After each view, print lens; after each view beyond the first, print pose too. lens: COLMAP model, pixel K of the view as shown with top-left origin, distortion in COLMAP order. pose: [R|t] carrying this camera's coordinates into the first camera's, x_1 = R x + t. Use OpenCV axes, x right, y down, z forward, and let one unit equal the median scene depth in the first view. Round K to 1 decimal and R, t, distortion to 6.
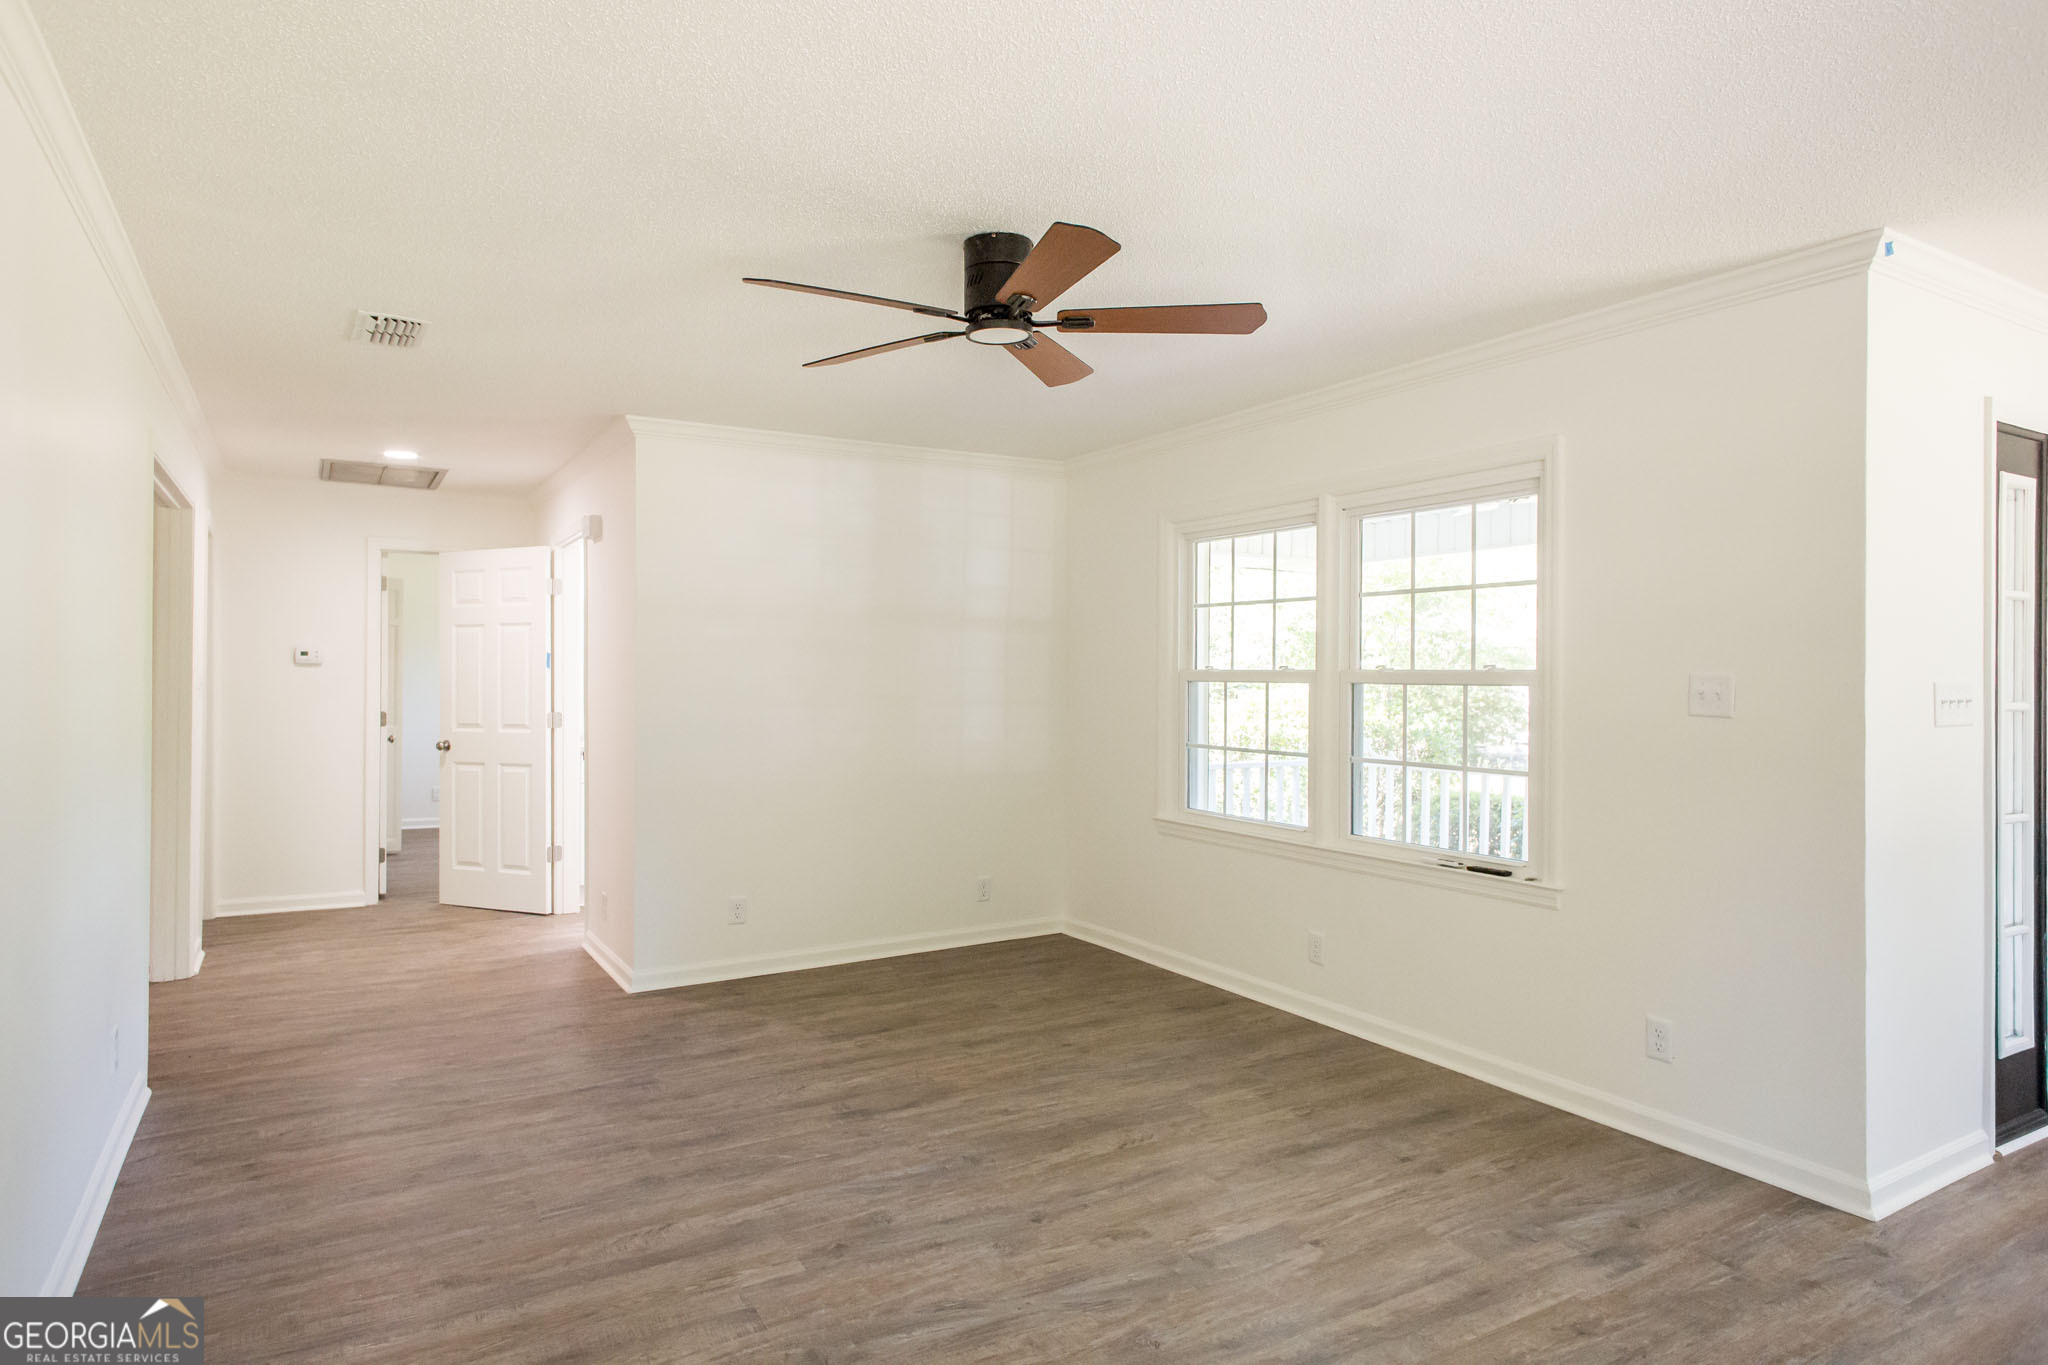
lens RADIAL K [[1156.8, 0, 1021.7], [0, 1156.8, 681.5], [0, 0, 1]] dist [0.023483, -0.005101]
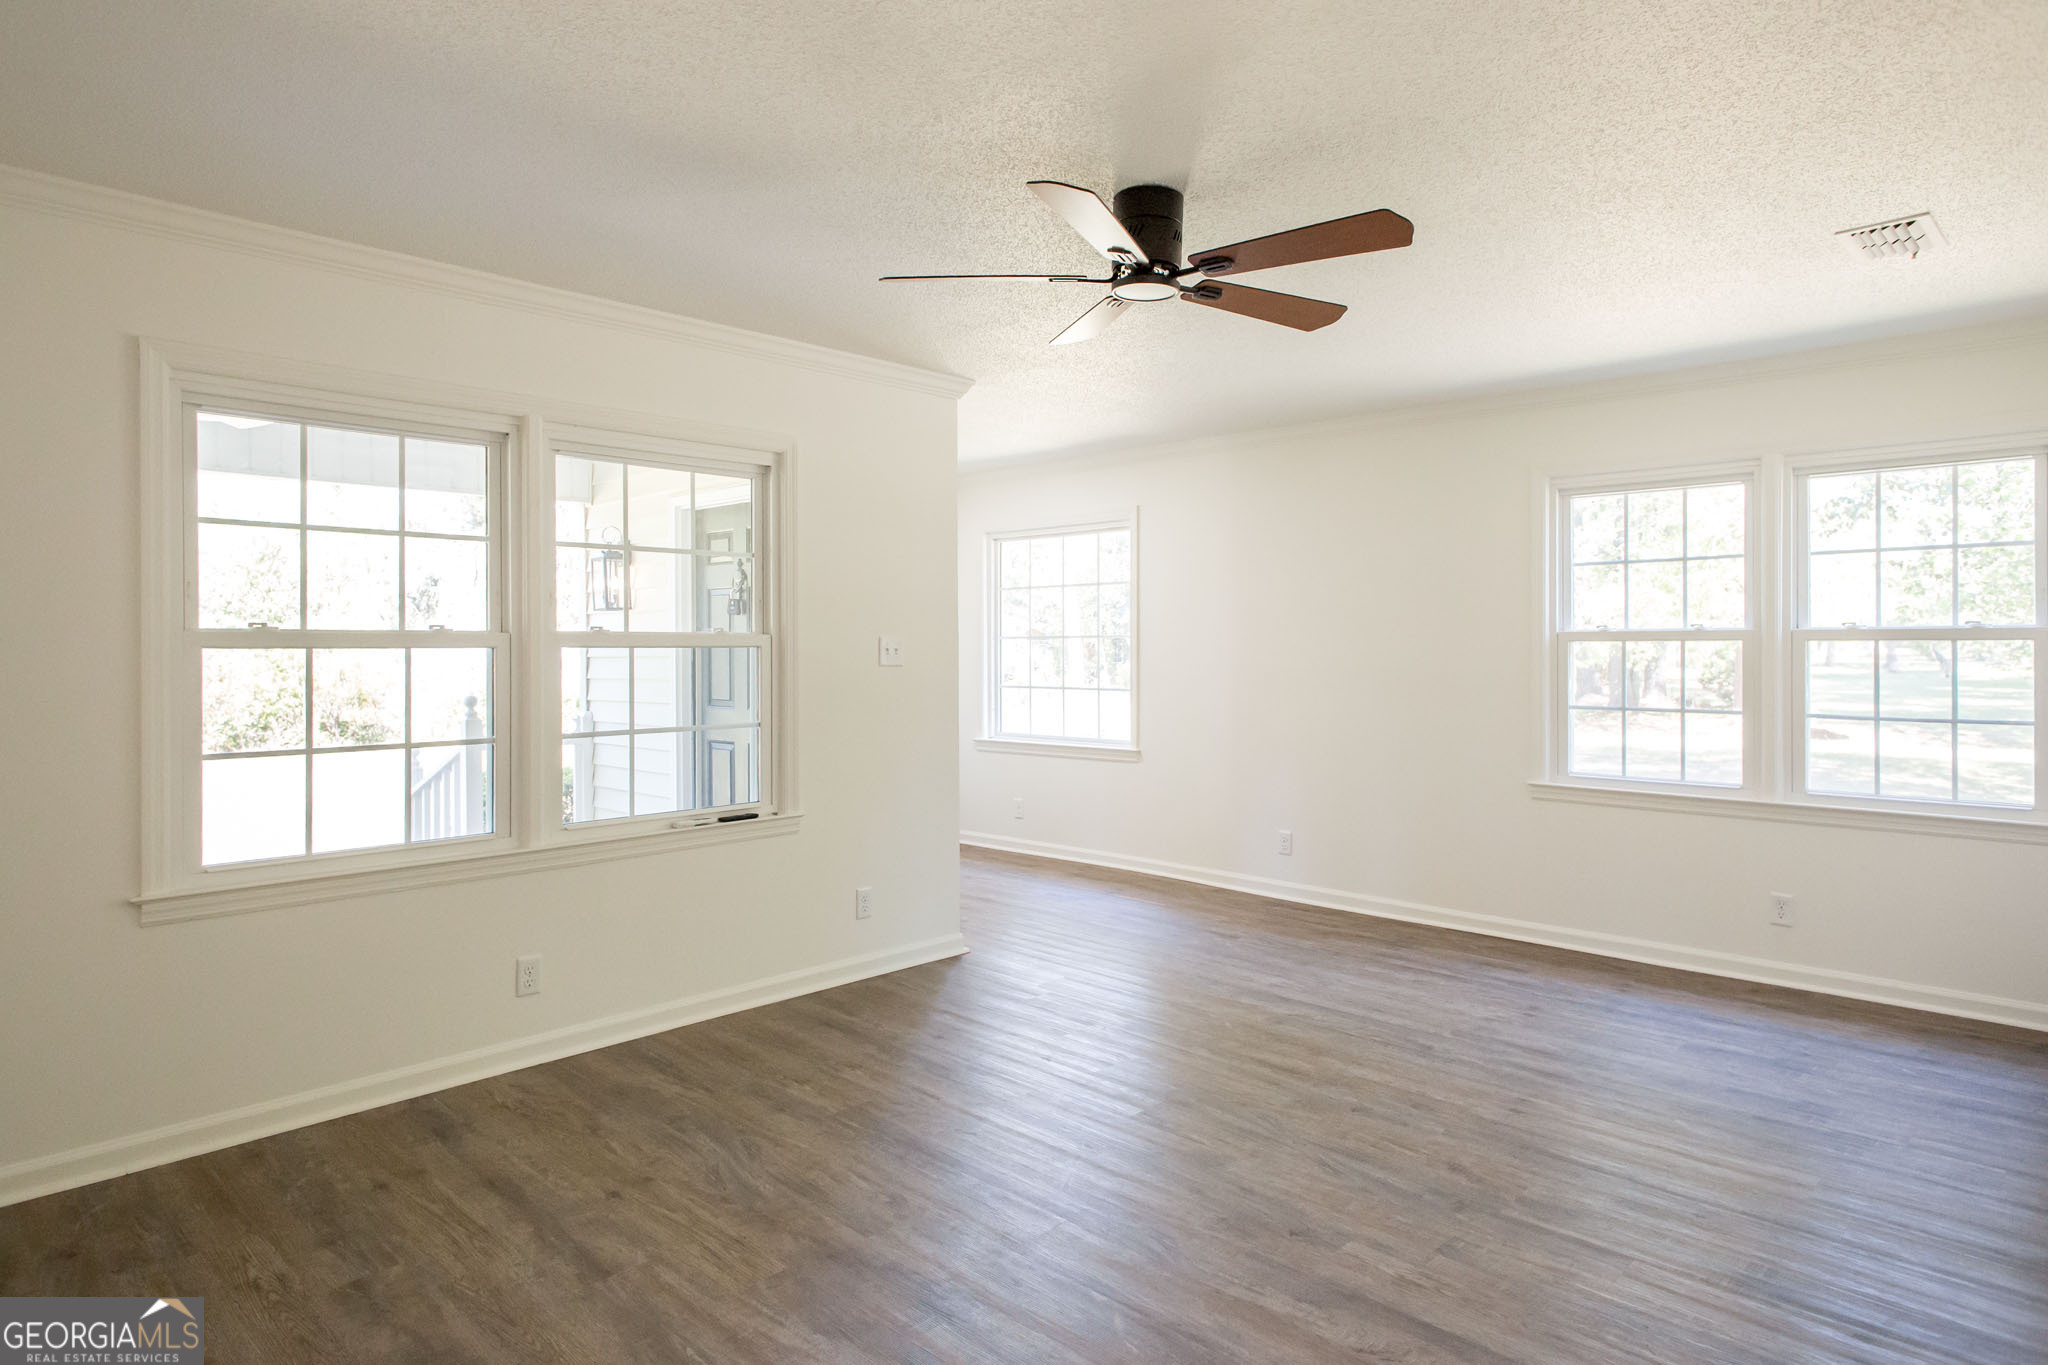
lens RADIAL K [[1156.8, 0, 1023.6], [0, 1156.8, 661.3], [0, 0, 1]] dist [0.023483, -0.005101]
pose [[-0.247590, -0.021215, 0.968633, -0.674598], [0.003620, 0.999733, 0.022822, -0.006797], [-0.968858, 0.009157, -0.247447, 0.956564]]
